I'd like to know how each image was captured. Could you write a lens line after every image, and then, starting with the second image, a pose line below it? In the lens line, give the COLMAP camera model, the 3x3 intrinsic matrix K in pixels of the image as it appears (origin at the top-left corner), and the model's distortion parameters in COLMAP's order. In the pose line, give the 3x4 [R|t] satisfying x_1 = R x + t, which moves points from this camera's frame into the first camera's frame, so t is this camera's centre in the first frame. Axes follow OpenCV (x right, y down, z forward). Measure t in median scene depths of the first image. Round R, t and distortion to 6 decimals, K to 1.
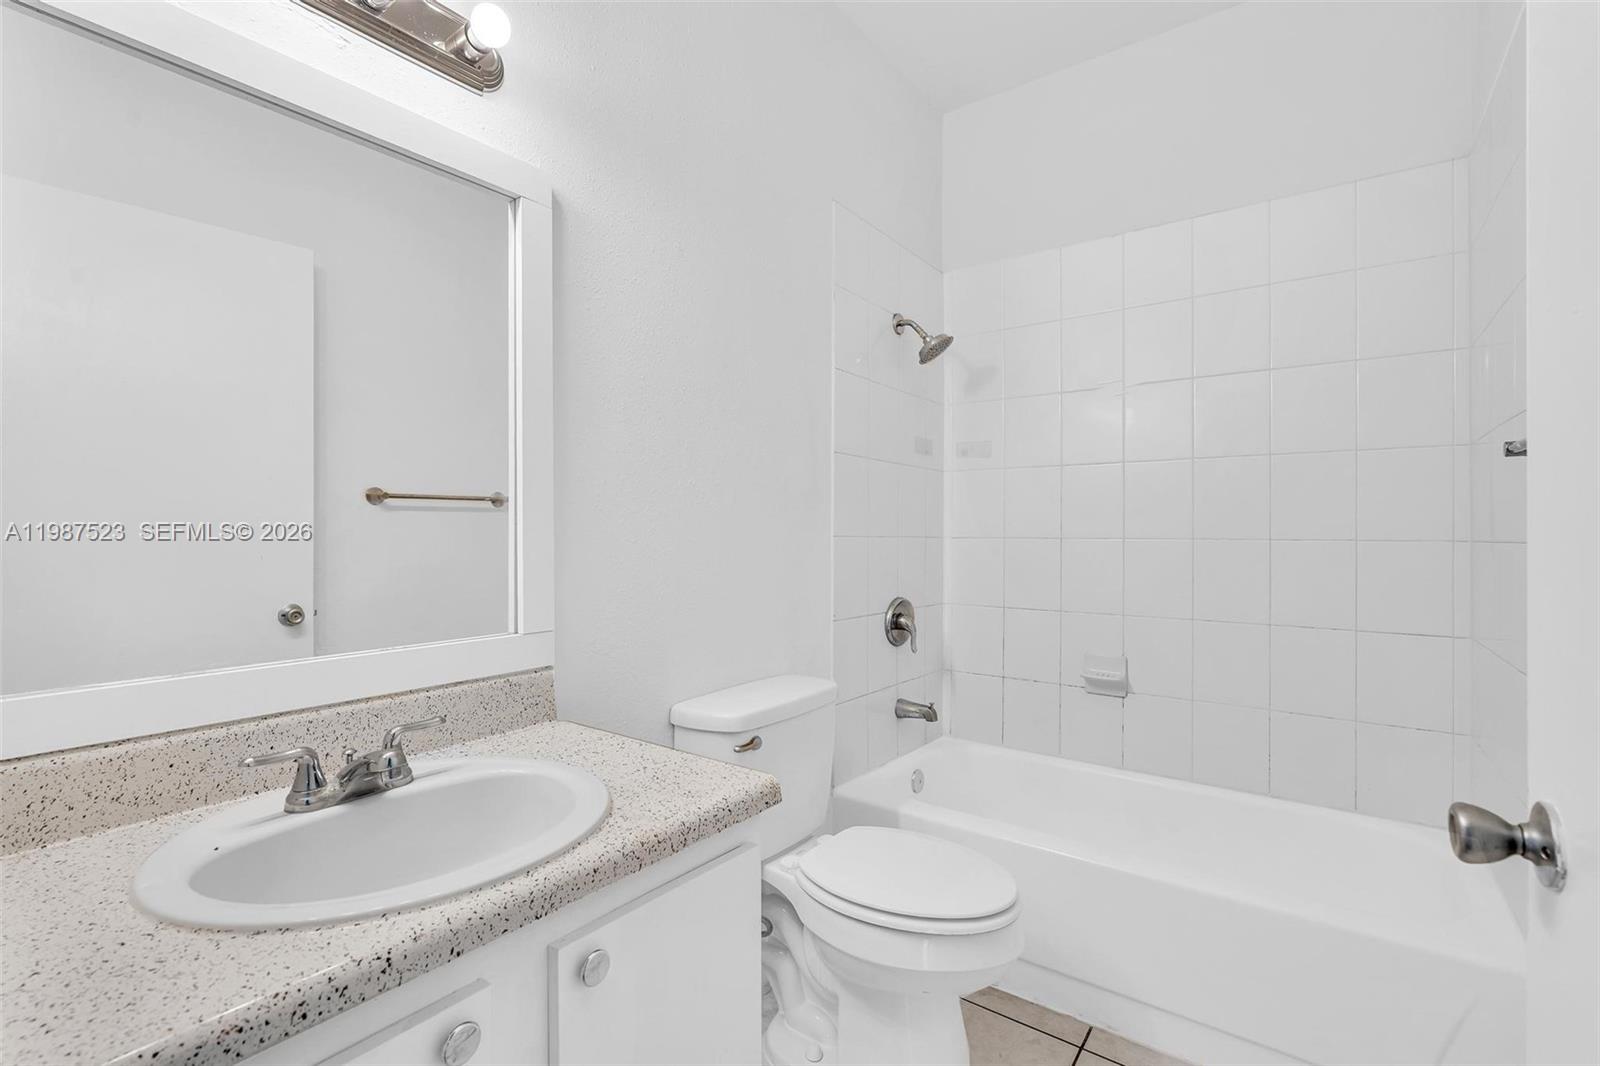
lens RADIAL K [[723.4, 0, 789.6], [0, 723.4, 533.3], [0, 0, 1]] dist [-0.002090, 0.001079]
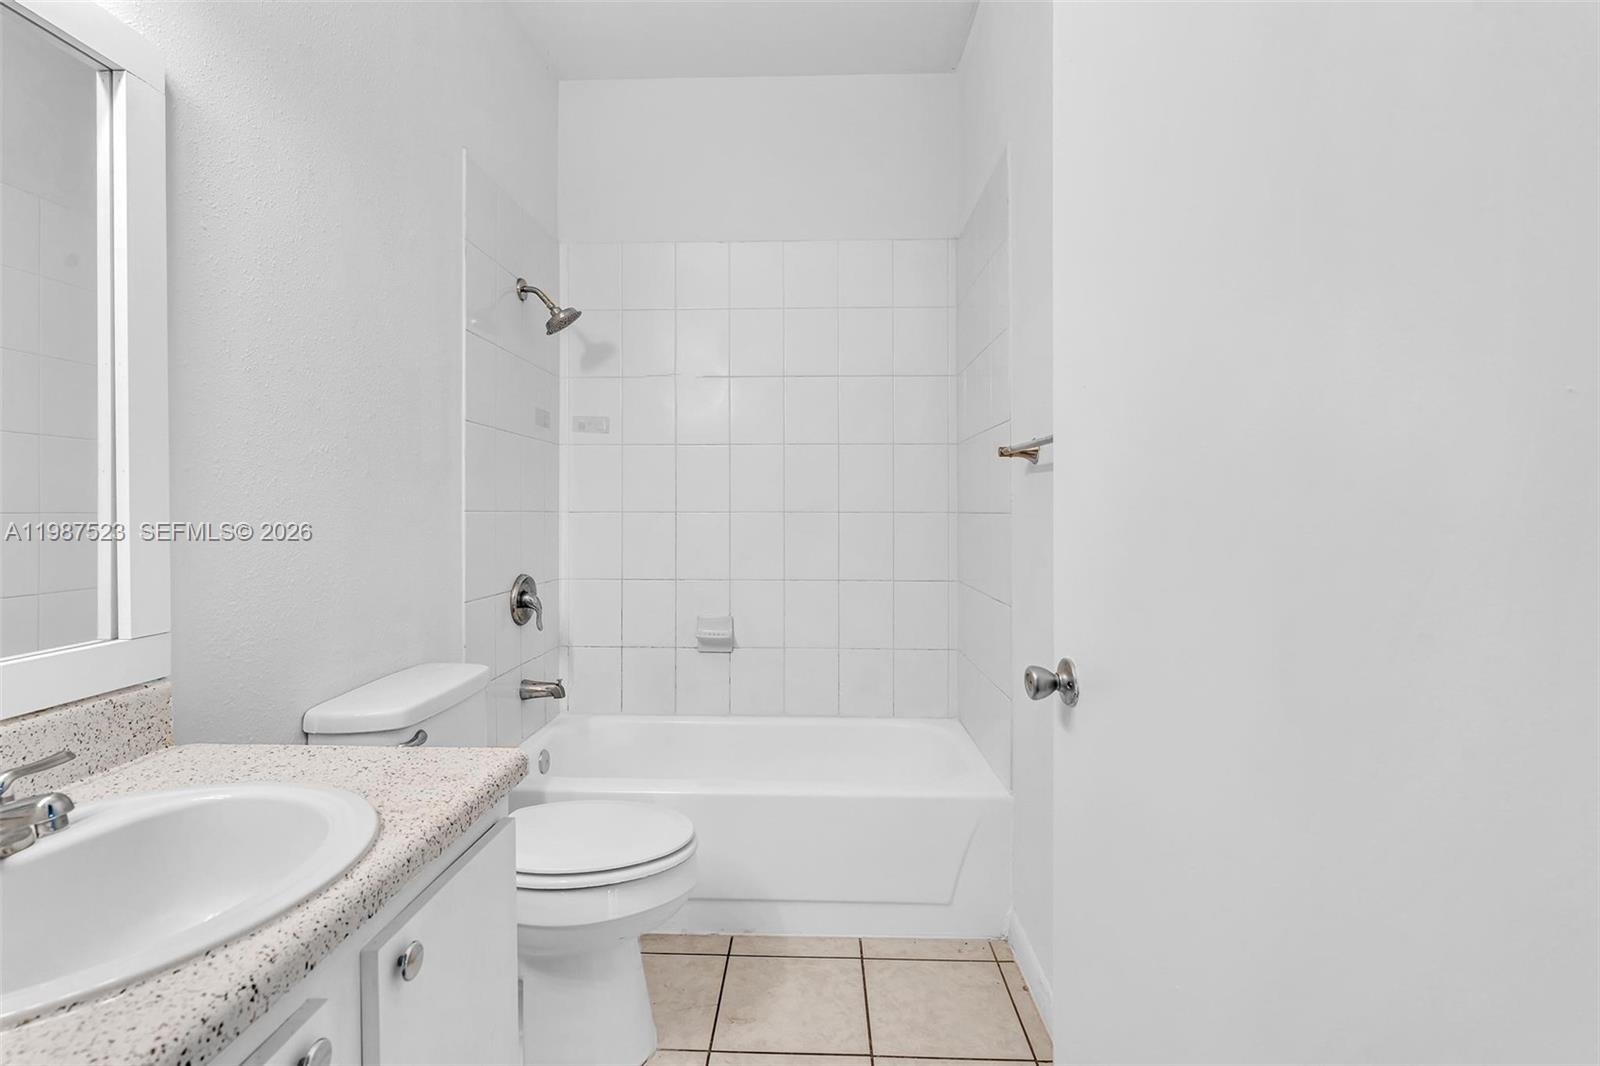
lens RADIAL K [[755.6, 0, 795.9], [0, 755.6, 507.2], [0, 0, 1]] dist [0.001623, 0.000890]
pose [[0.824763, -0.001504, 0.565477, -0.315425], [0.001793, 0.999998, 0.000044, 0.000027], [-0.565476, 0.000978, 0.824764, -0.088404]]
